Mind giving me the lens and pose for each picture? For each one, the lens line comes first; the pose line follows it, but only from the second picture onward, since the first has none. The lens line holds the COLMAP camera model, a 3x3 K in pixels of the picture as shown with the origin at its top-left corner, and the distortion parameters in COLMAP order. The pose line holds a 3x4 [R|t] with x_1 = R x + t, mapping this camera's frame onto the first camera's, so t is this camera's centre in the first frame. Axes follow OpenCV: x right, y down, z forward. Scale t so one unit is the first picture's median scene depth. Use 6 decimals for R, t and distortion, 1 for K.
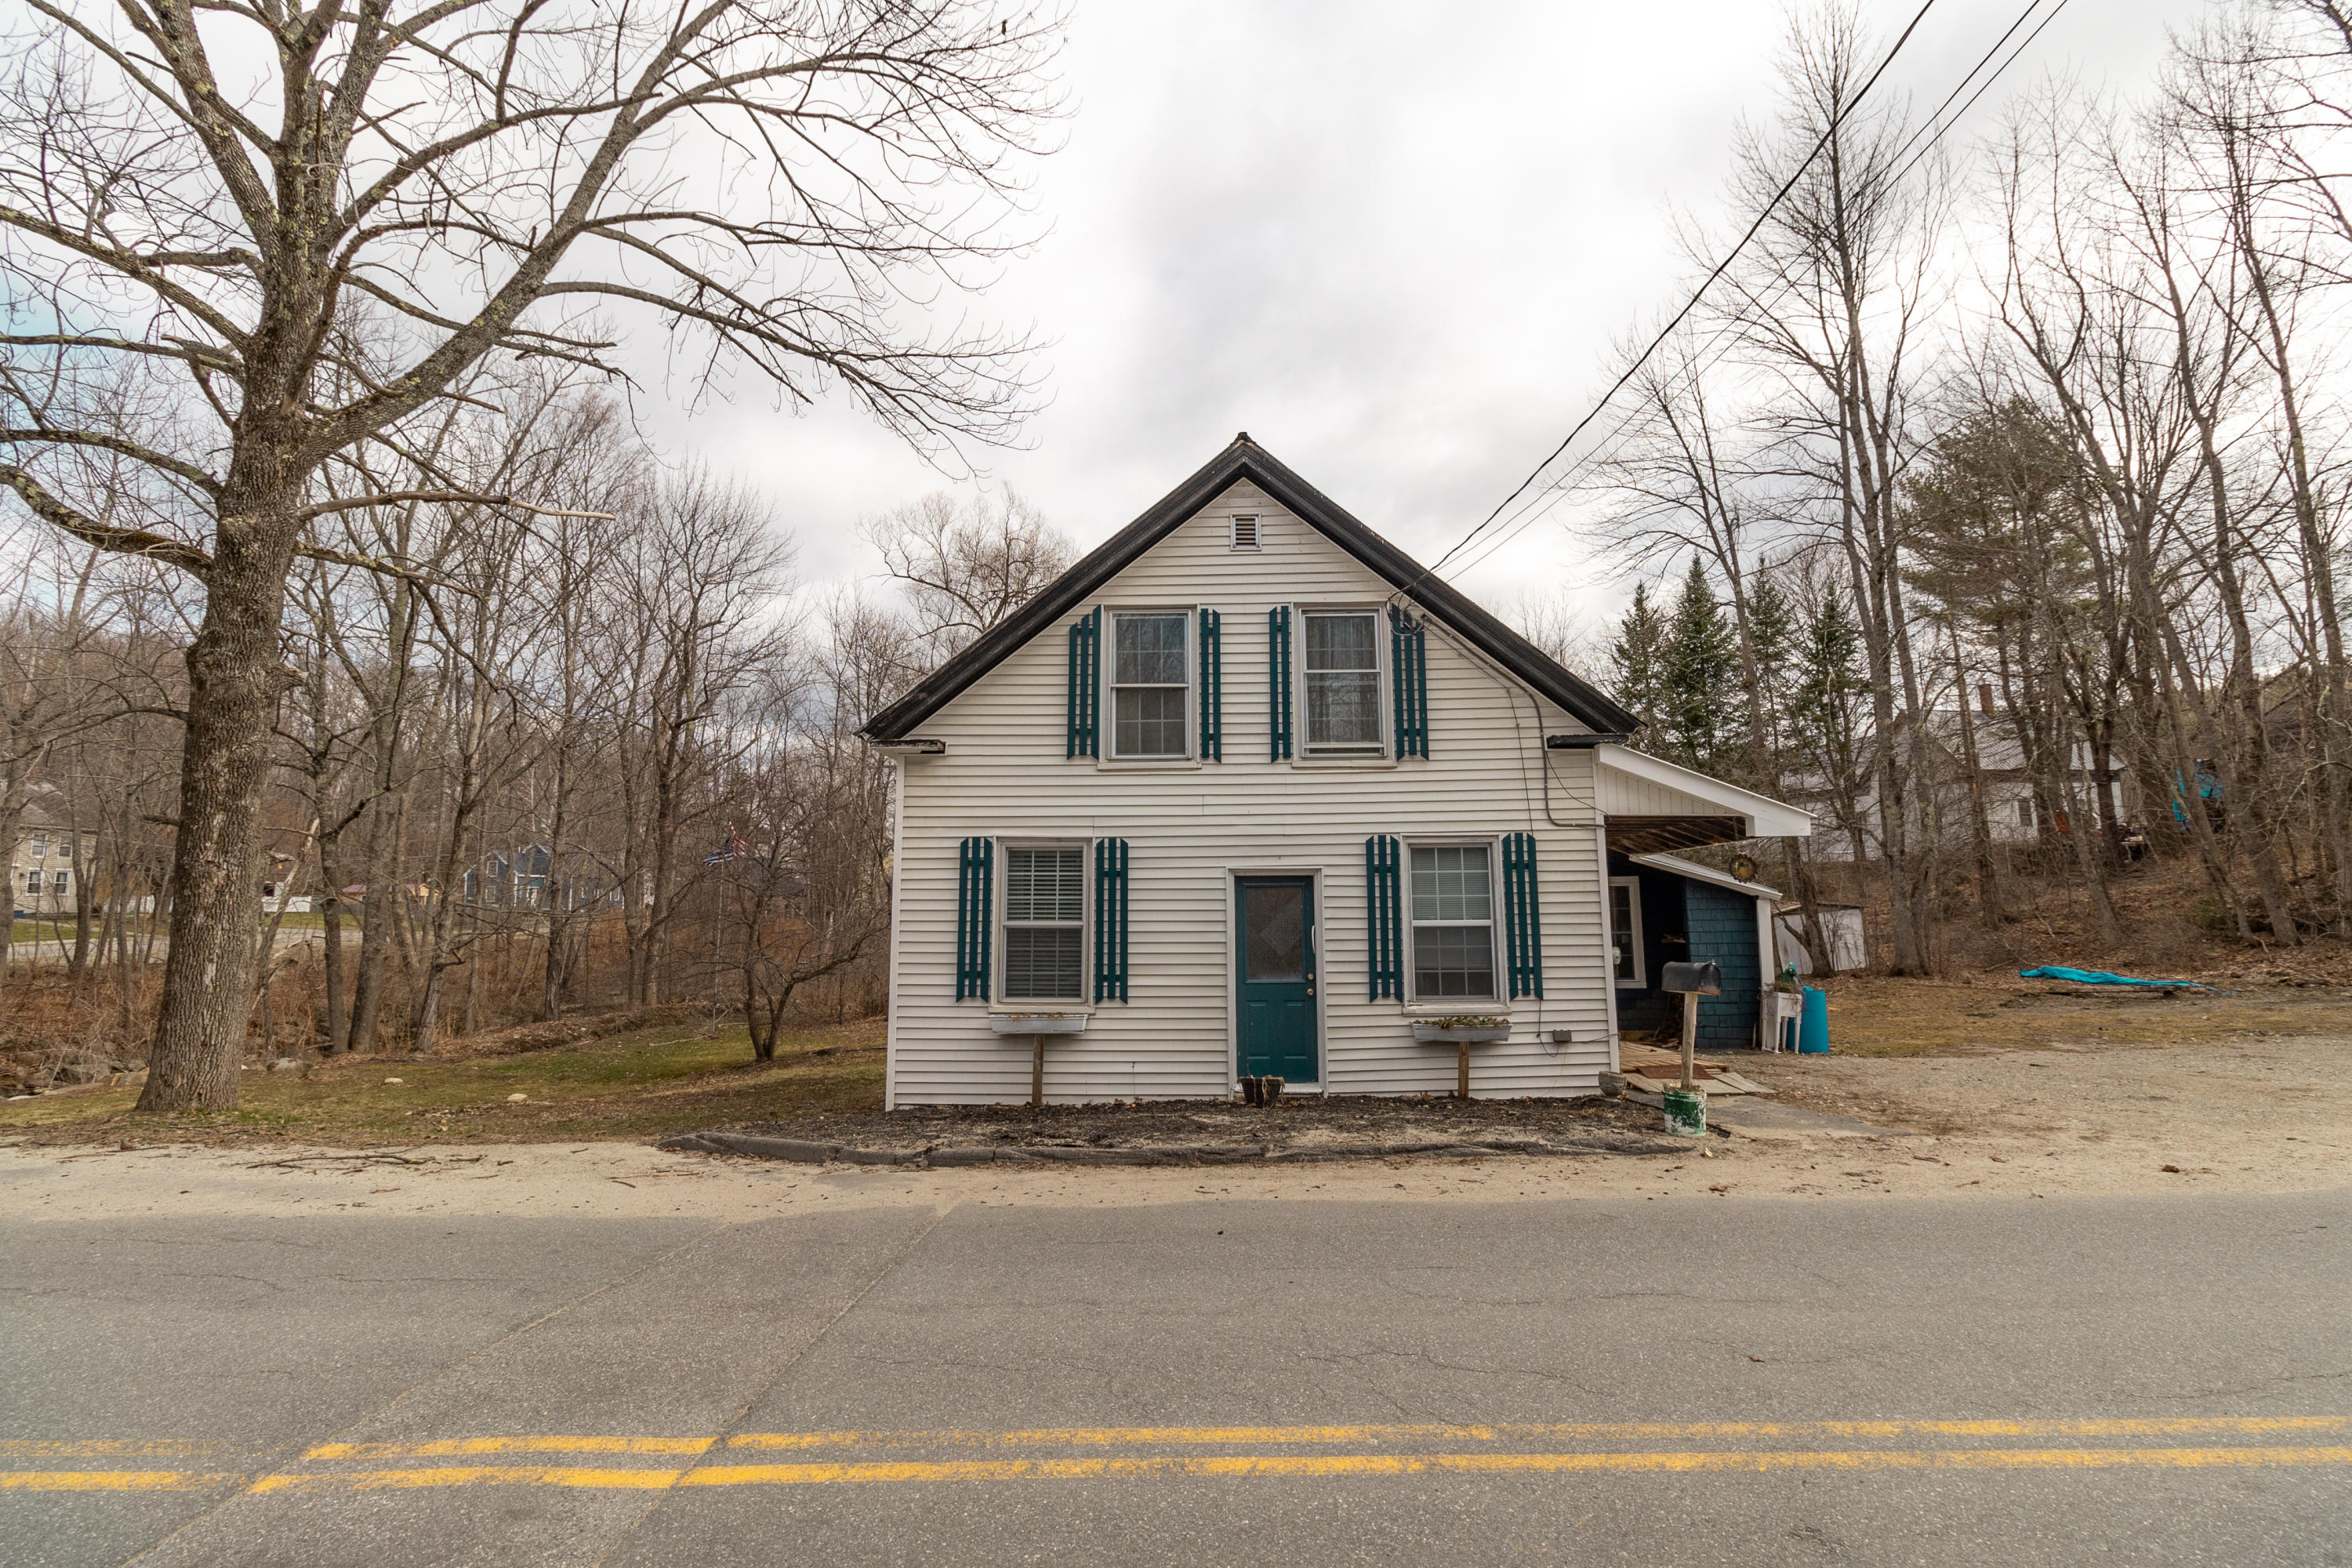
lens RADIAL K [[1085.5, 0, 1189.2], [0, 1085.5, 782.1], [0, 0, 1]] dist [0.001774, -0.000589]
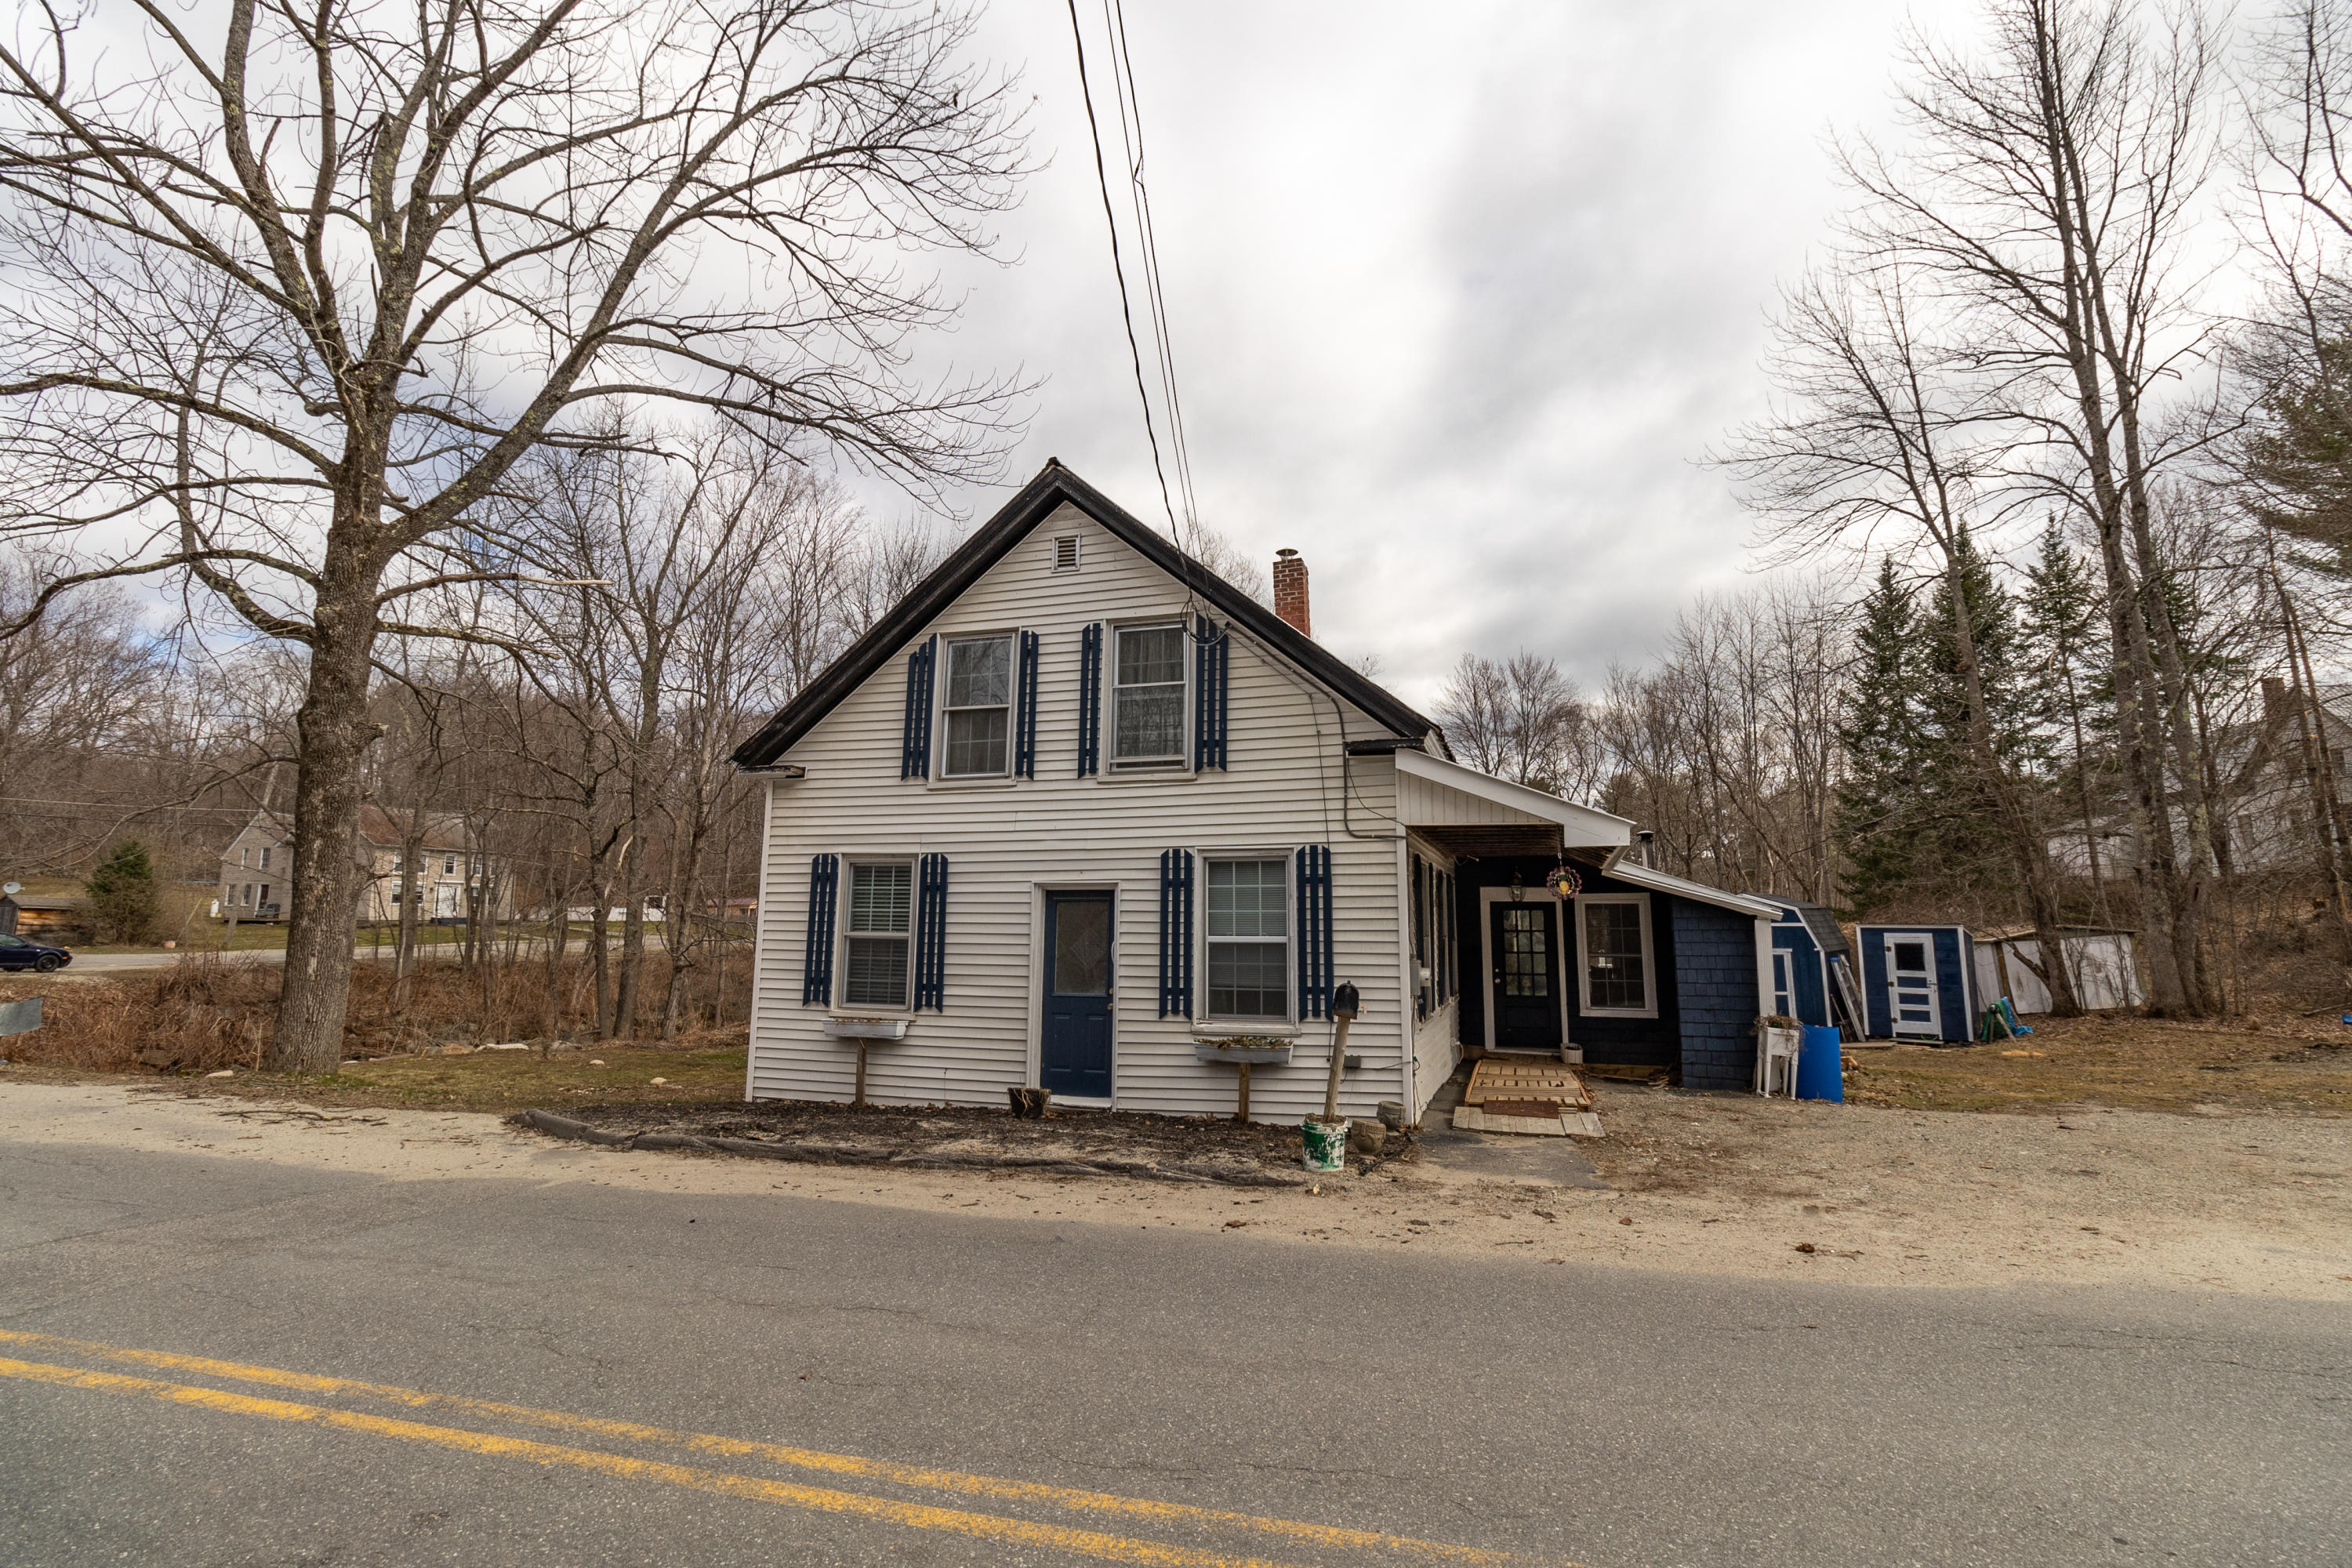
lens RADIAL K [[1085.5, 0, 1191.5], [0, 1085.5, 776.4], [0, 0, 1]] dist [0.001774, -0.000589]
pose [[0.962518, -0.026022, -0.269967, 0.453333], [0.020491, 0.999519, -0.023286, 0.006106], [0.270443, 0.016881, 0.962588, 0.052520]]
